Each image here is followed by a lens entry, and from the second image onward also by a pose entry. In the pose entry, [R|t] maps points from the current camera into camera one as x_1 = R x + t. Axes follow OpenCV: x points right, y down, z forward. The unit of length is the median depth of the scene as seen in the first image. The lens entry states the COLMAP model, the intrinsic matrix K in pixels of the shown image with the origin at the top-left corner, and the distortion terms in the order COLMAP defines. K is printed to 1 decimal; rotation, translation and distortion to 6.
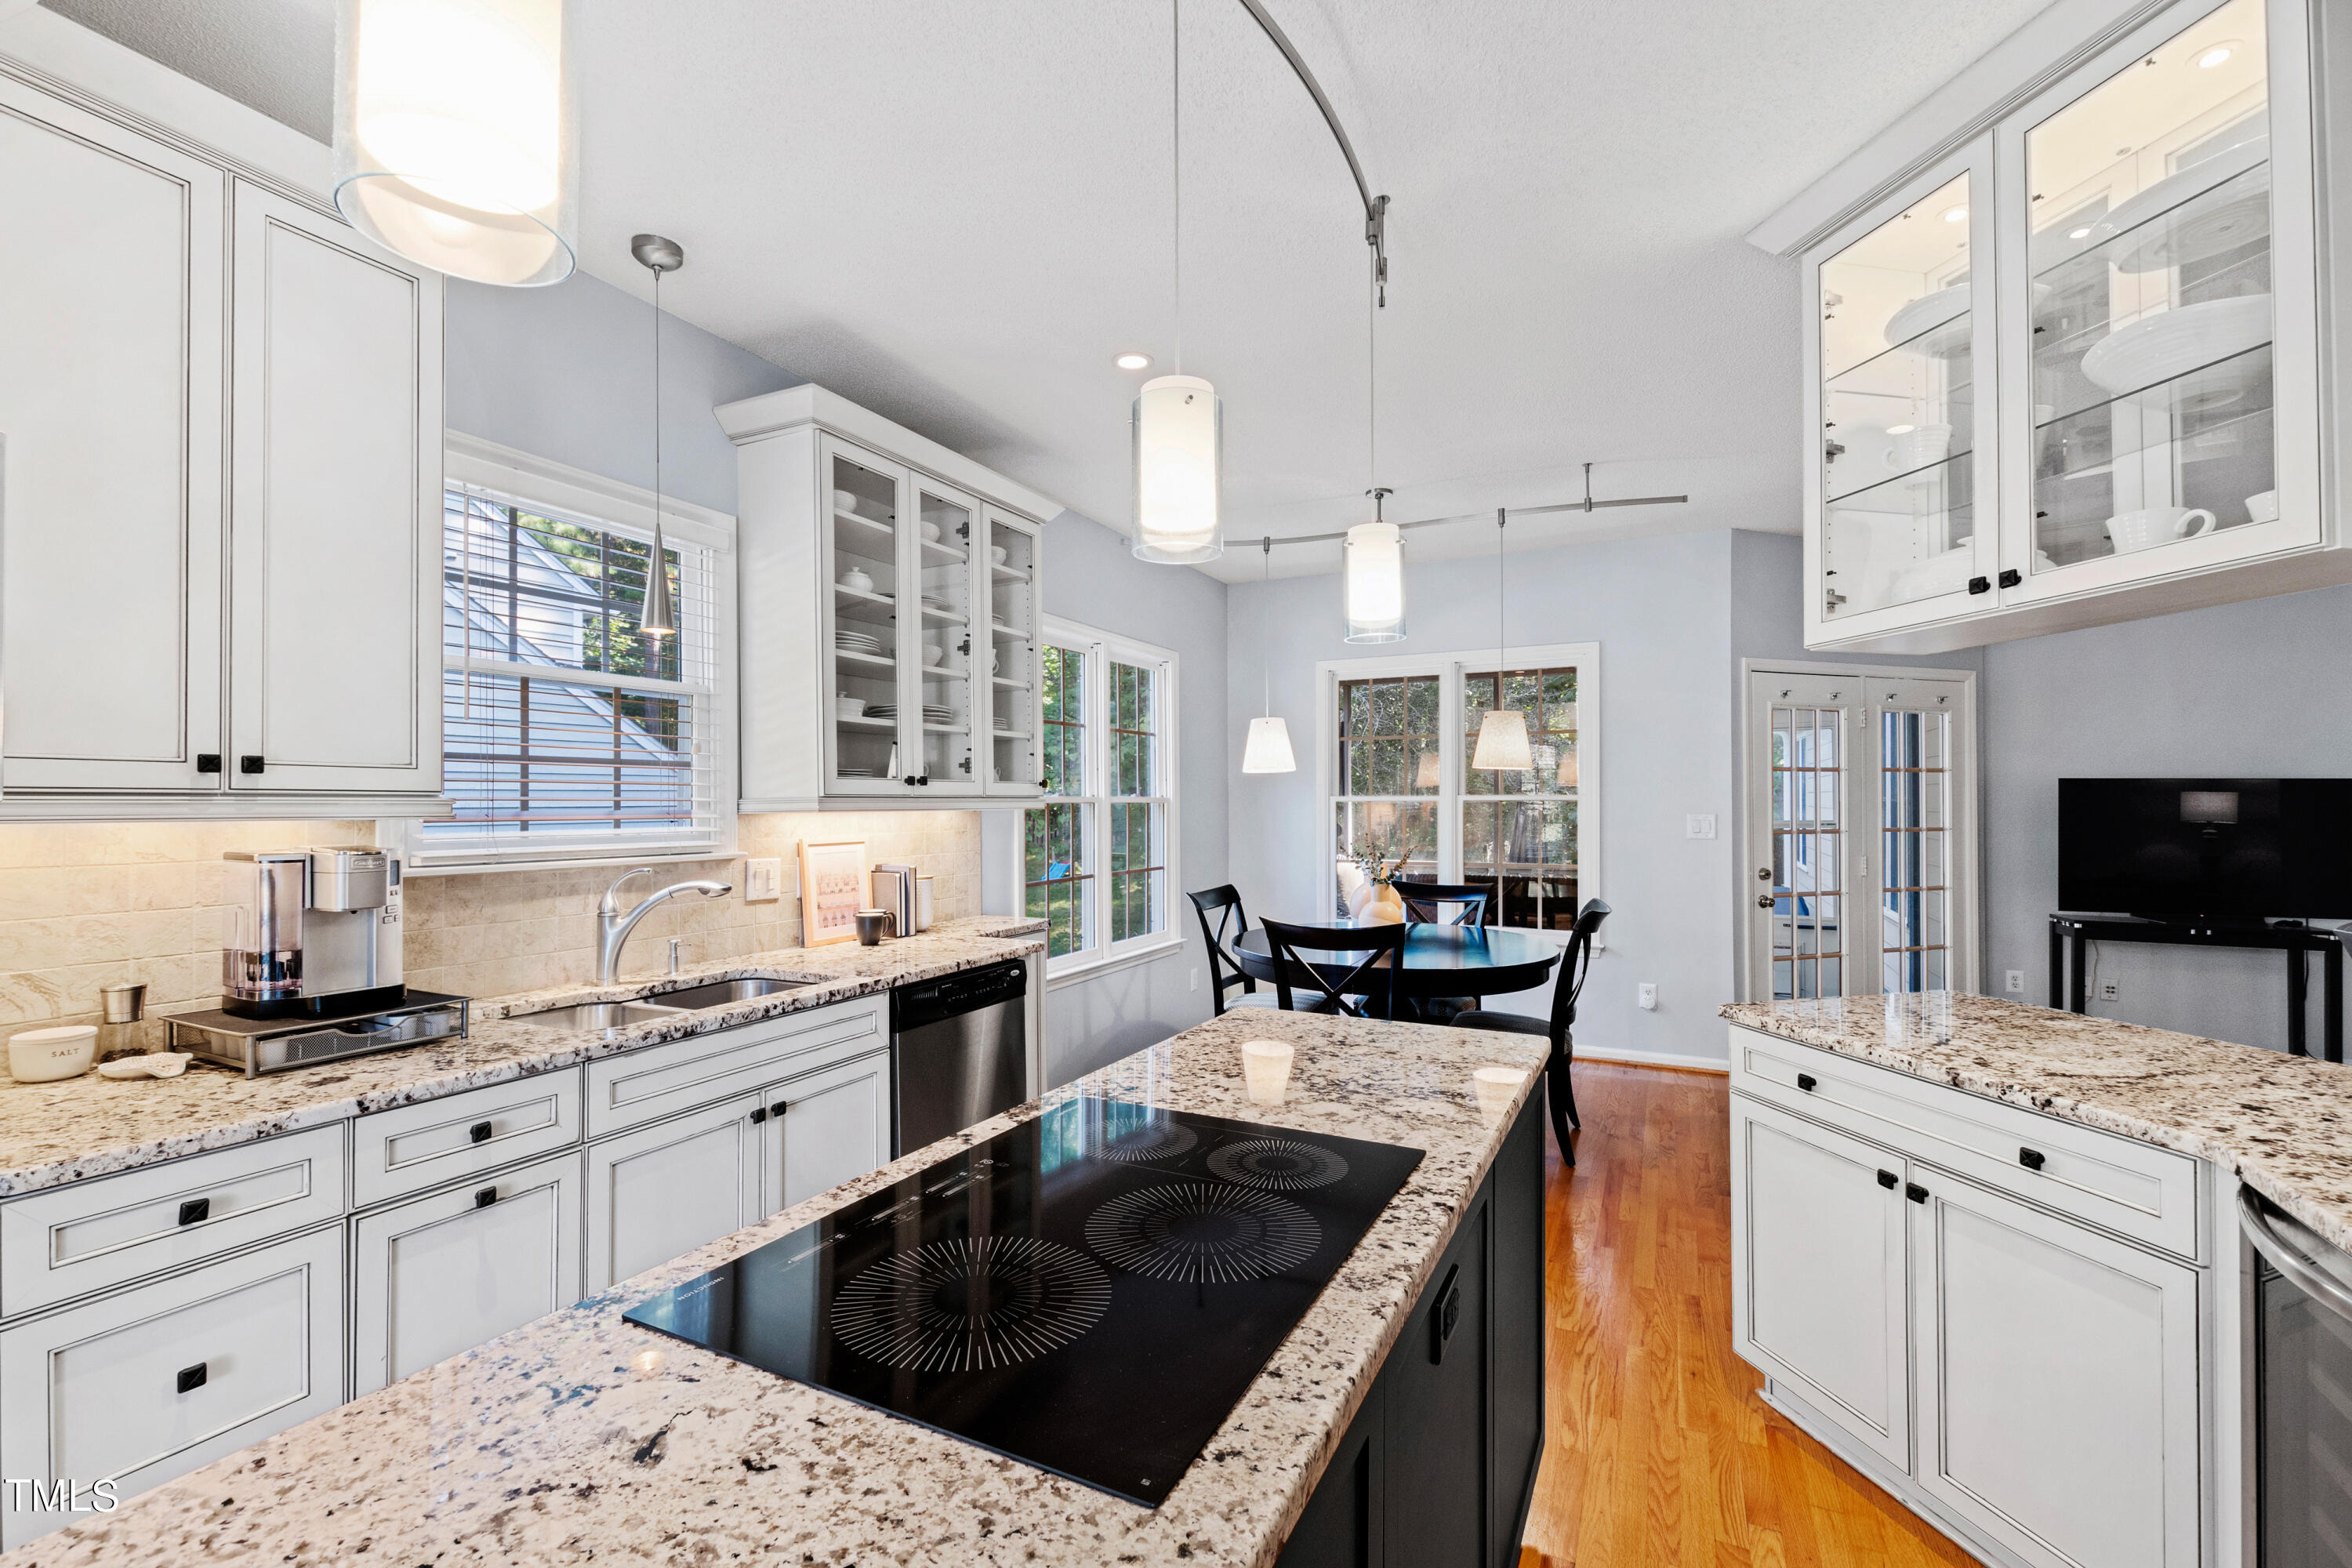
lens RADIAL K [[1010.8, 0, 1170.7], [0, 1010.8, 792.3], [0, 0, 1]] dist [0.007730, -0.004800]
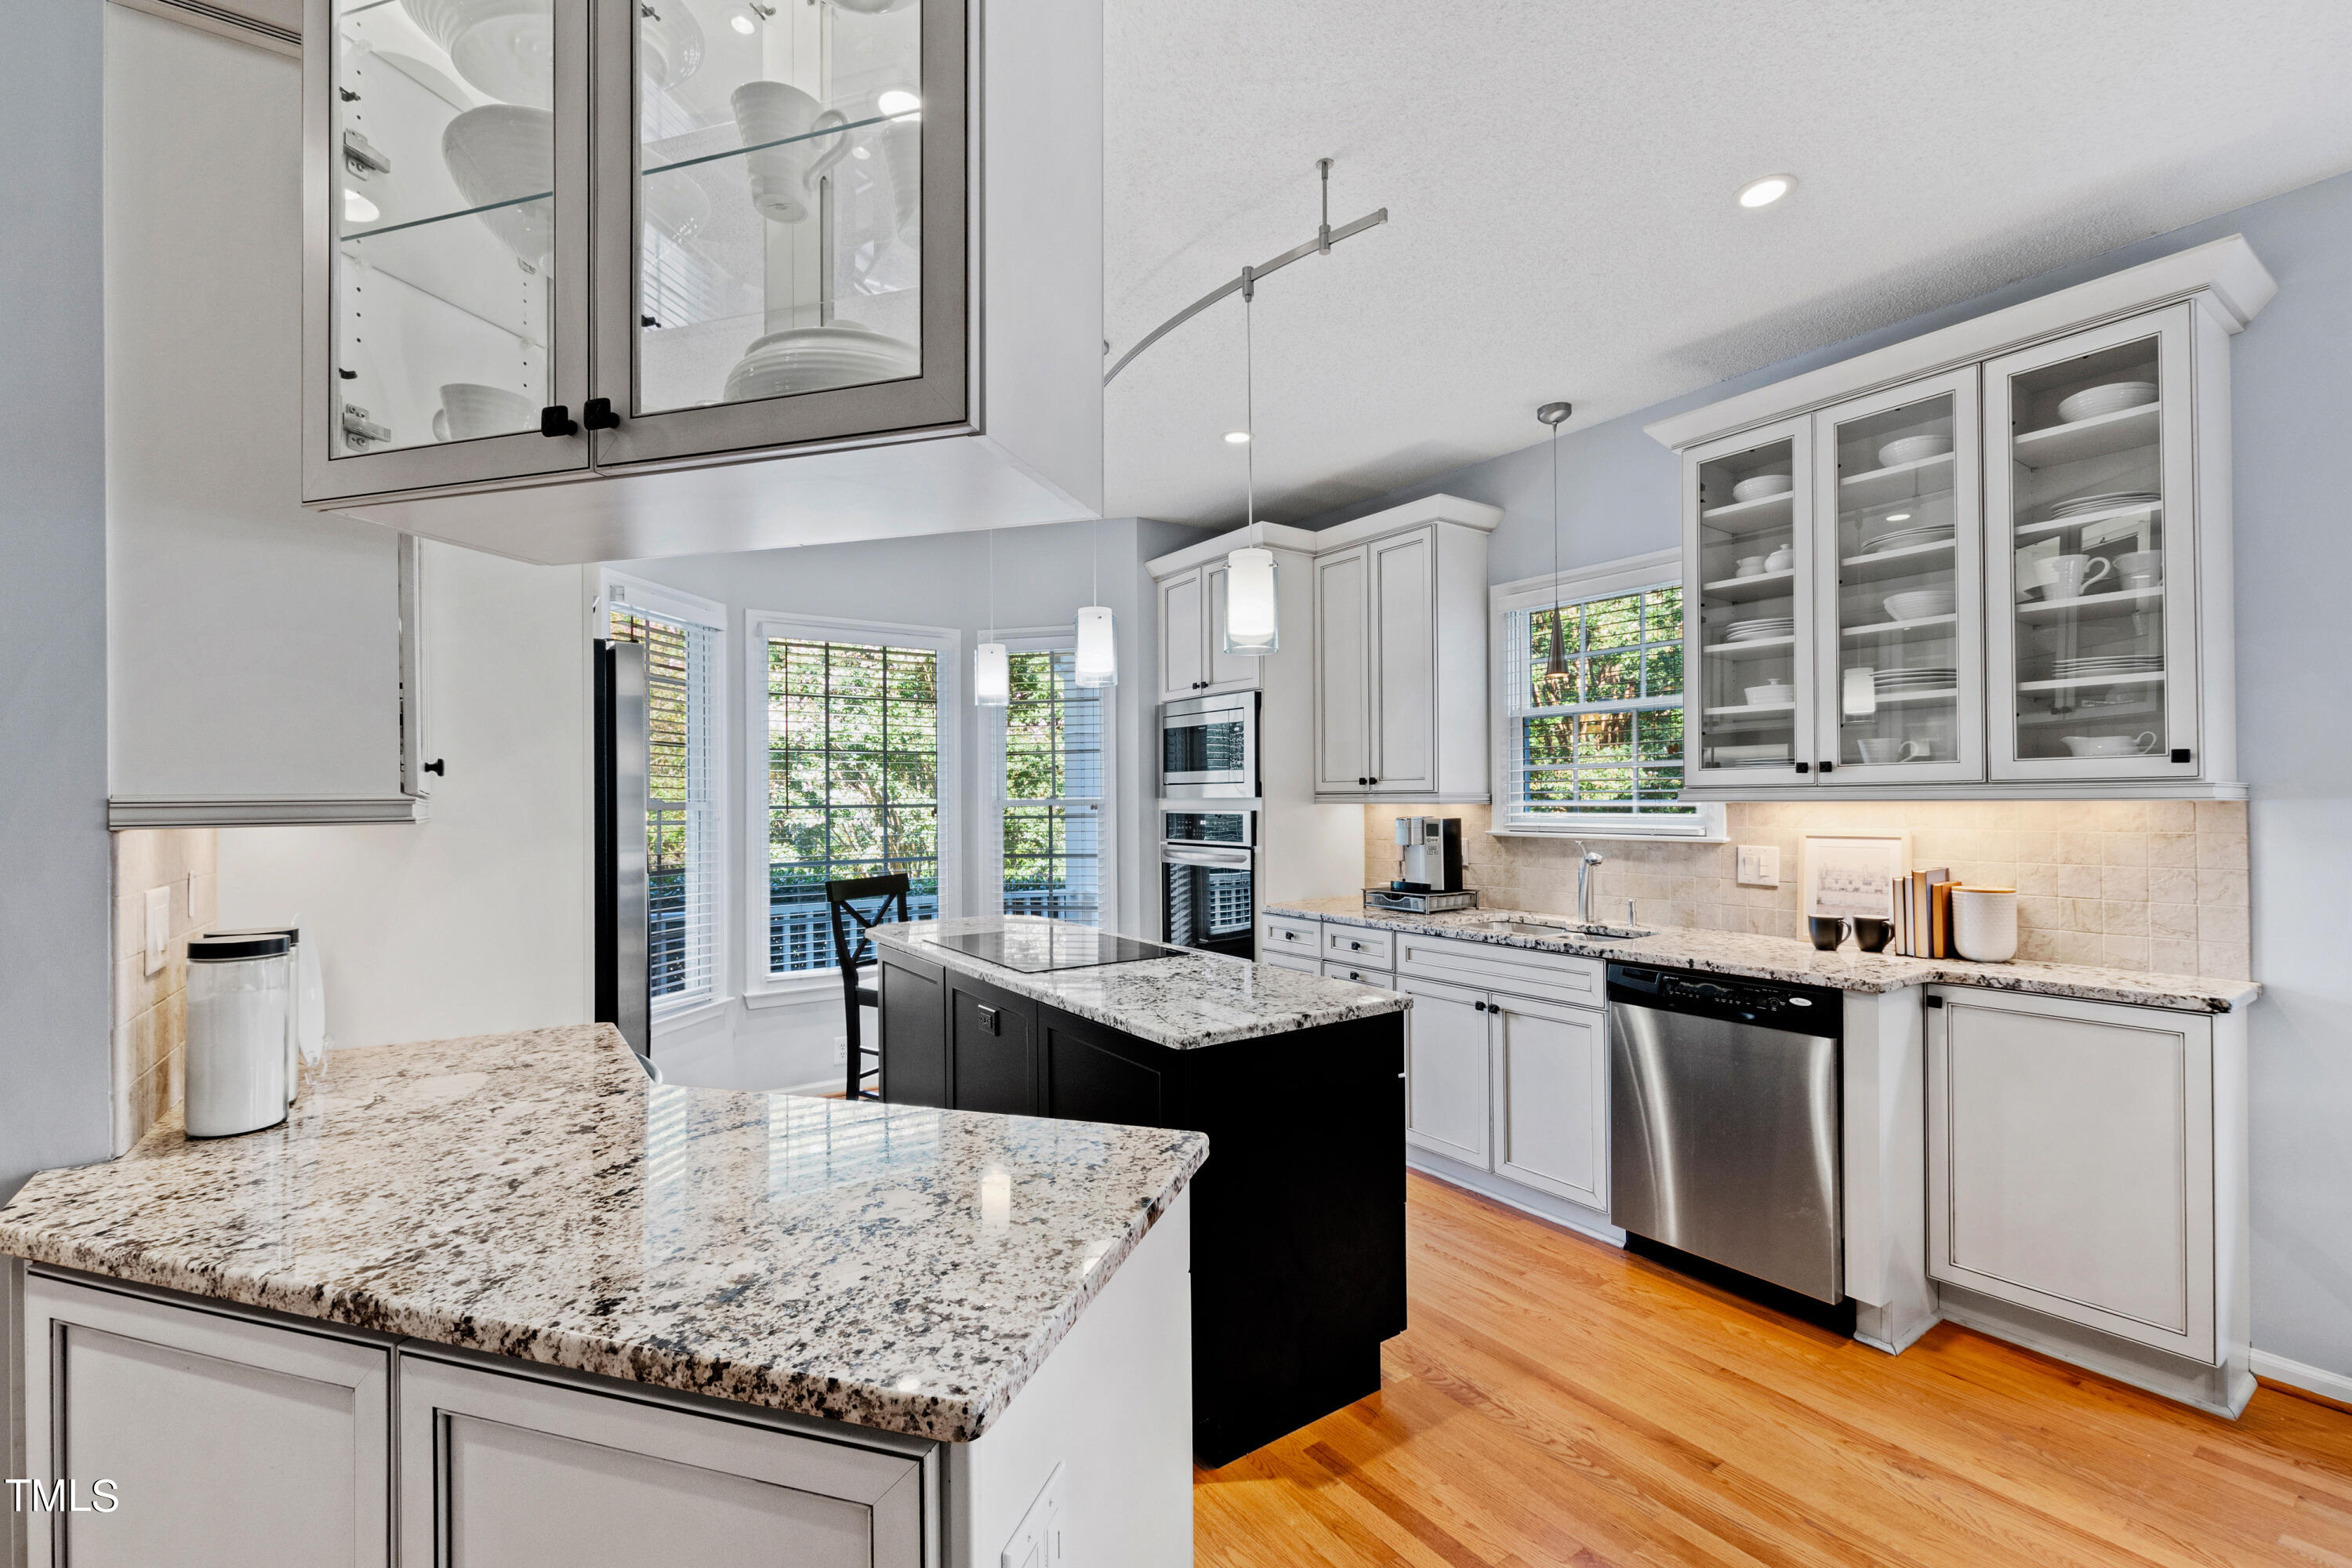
lens RADIAL K [[1015.7, 0, 1189.6], [0, 1015.7, 790.5], [0, 0, 1]] dist [0.018734, 0.000043]
pose [[-0.465752, -0.002795, -0.884911, 1.146980], [0.018179, 0.999754, -0.012726, 0.014224], [0.884729, -0.022014, -0.465587, 1.359440]]
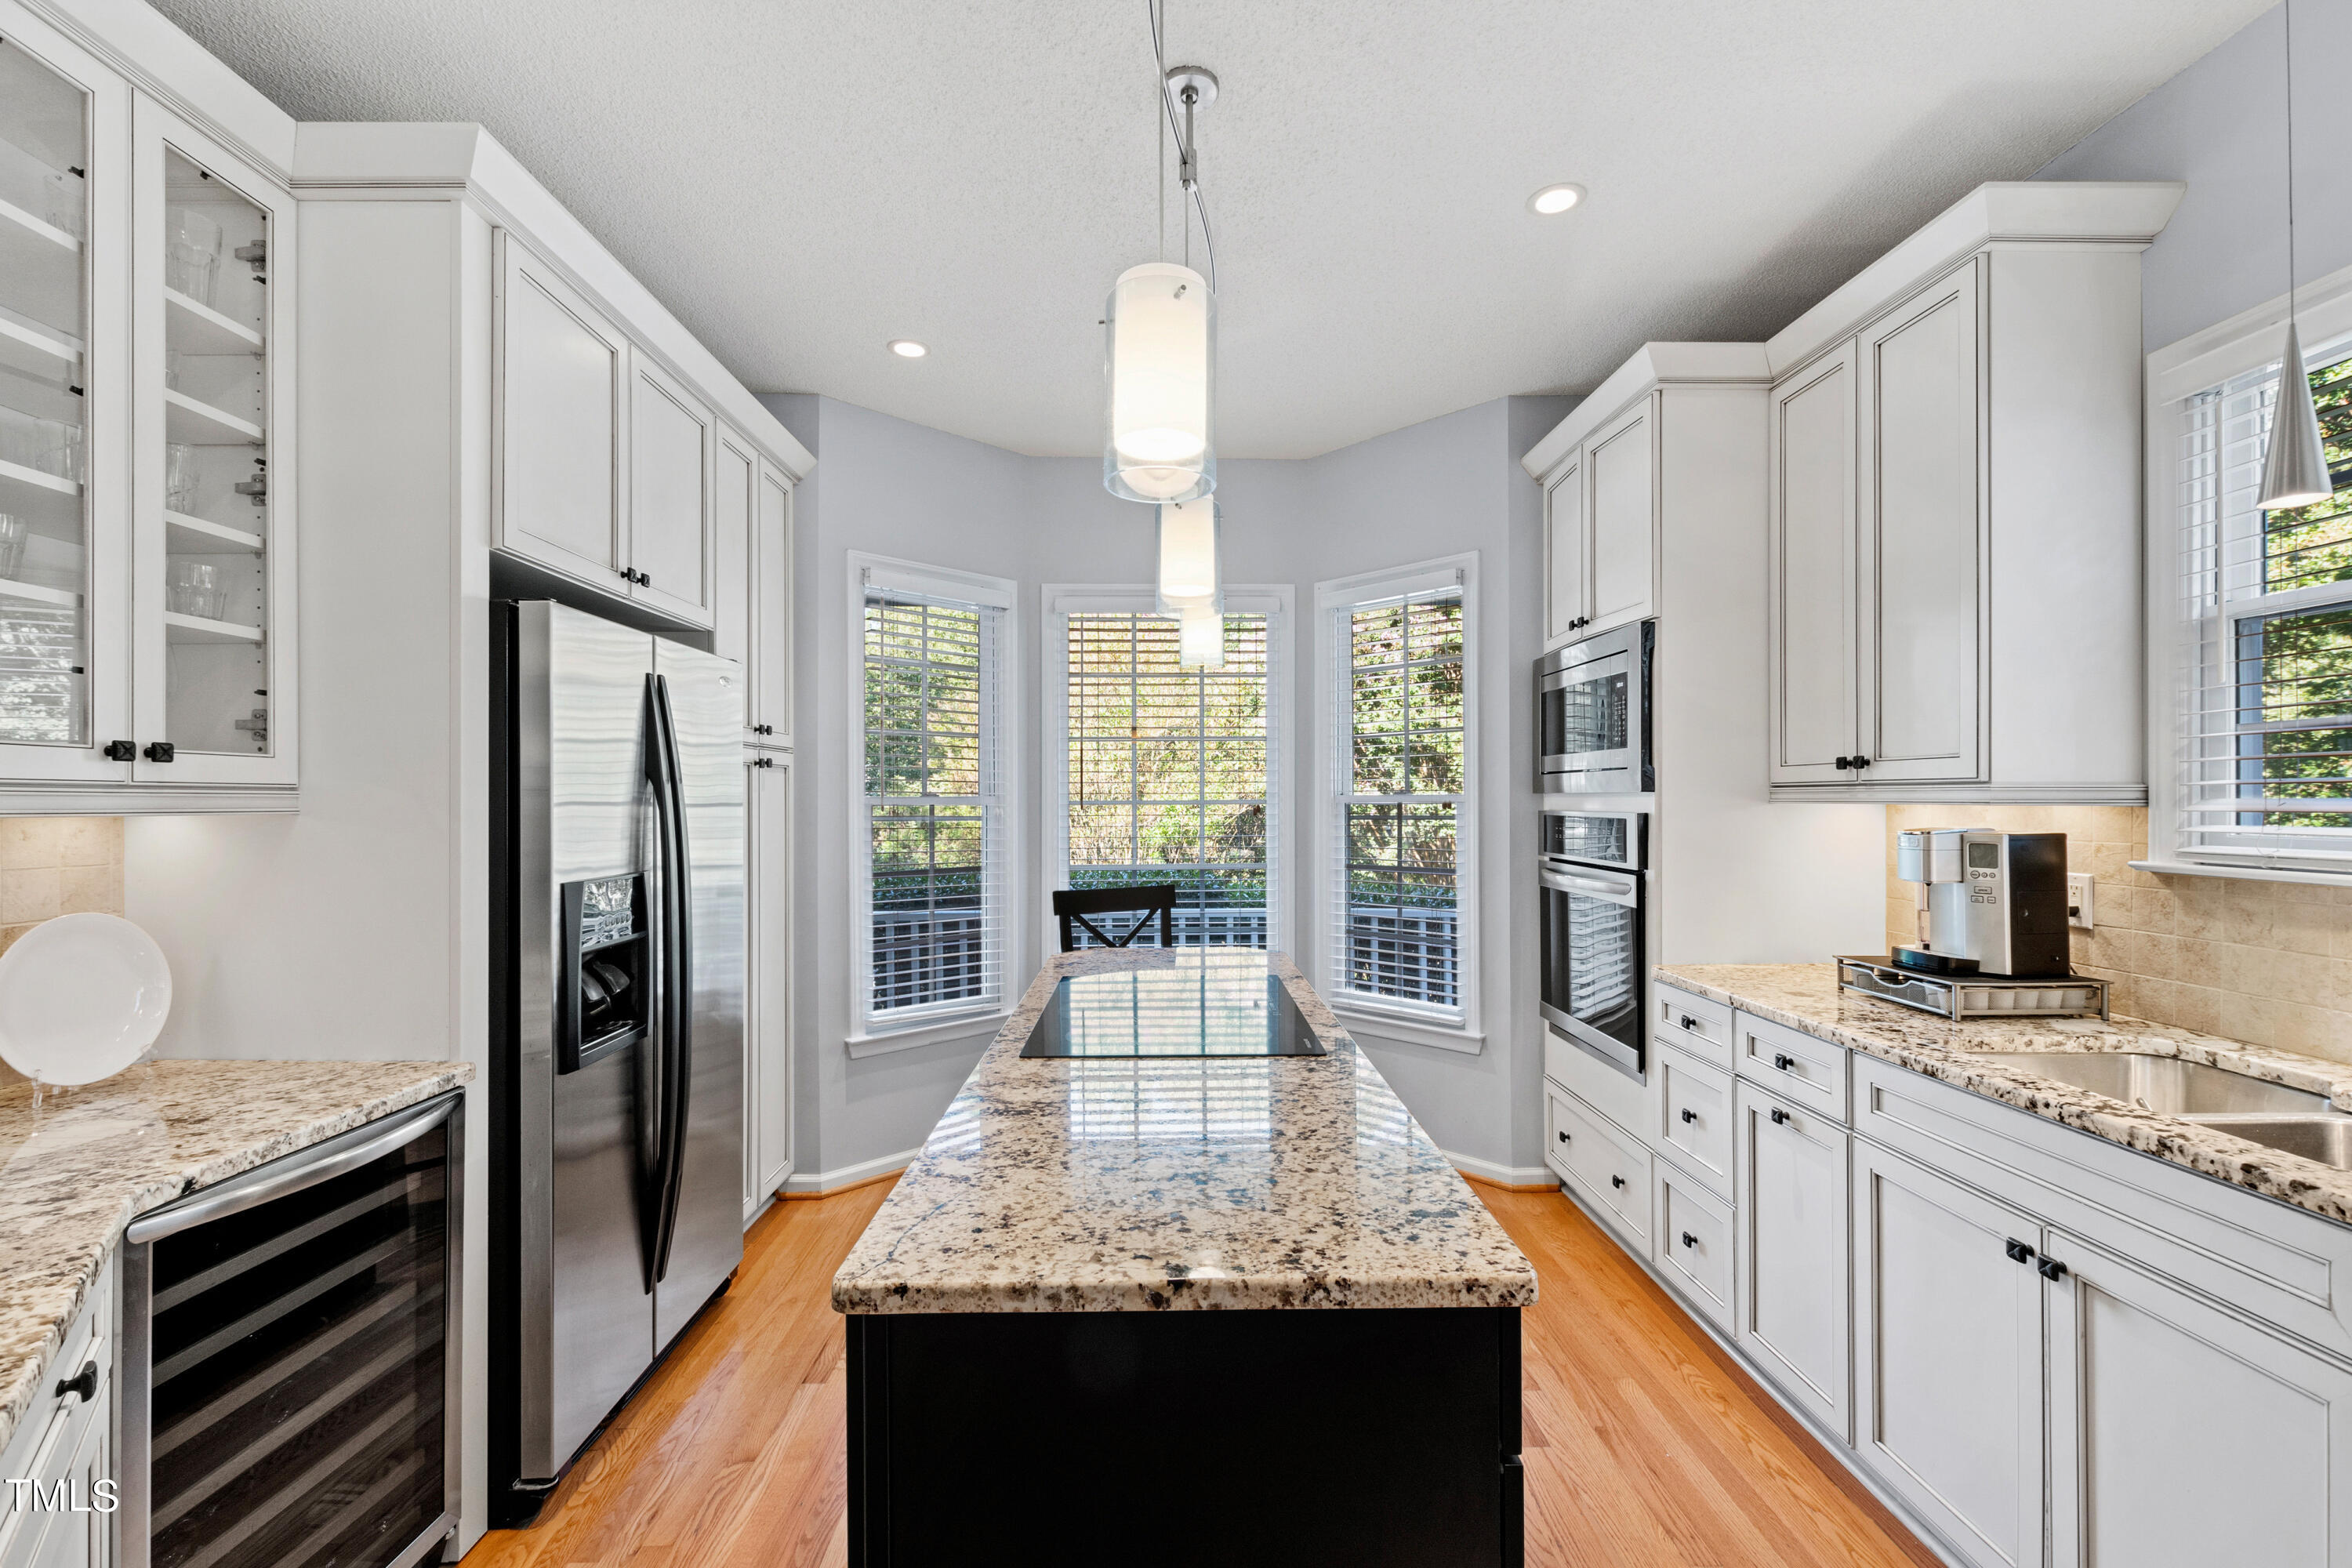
lens RADIAL K [[1017.2, 0, 1172.6], [0, 1017.2, 793.3], [0, 0, 1]] dist [0.002805, -0.000798]
pose [[-0.886776, 0.000124, -0.462200, 0.417787], [0.008482, 0.999836, -0.016007, 0.021527], [0.462122, -0.018115, -0.886631, 1.380767]]
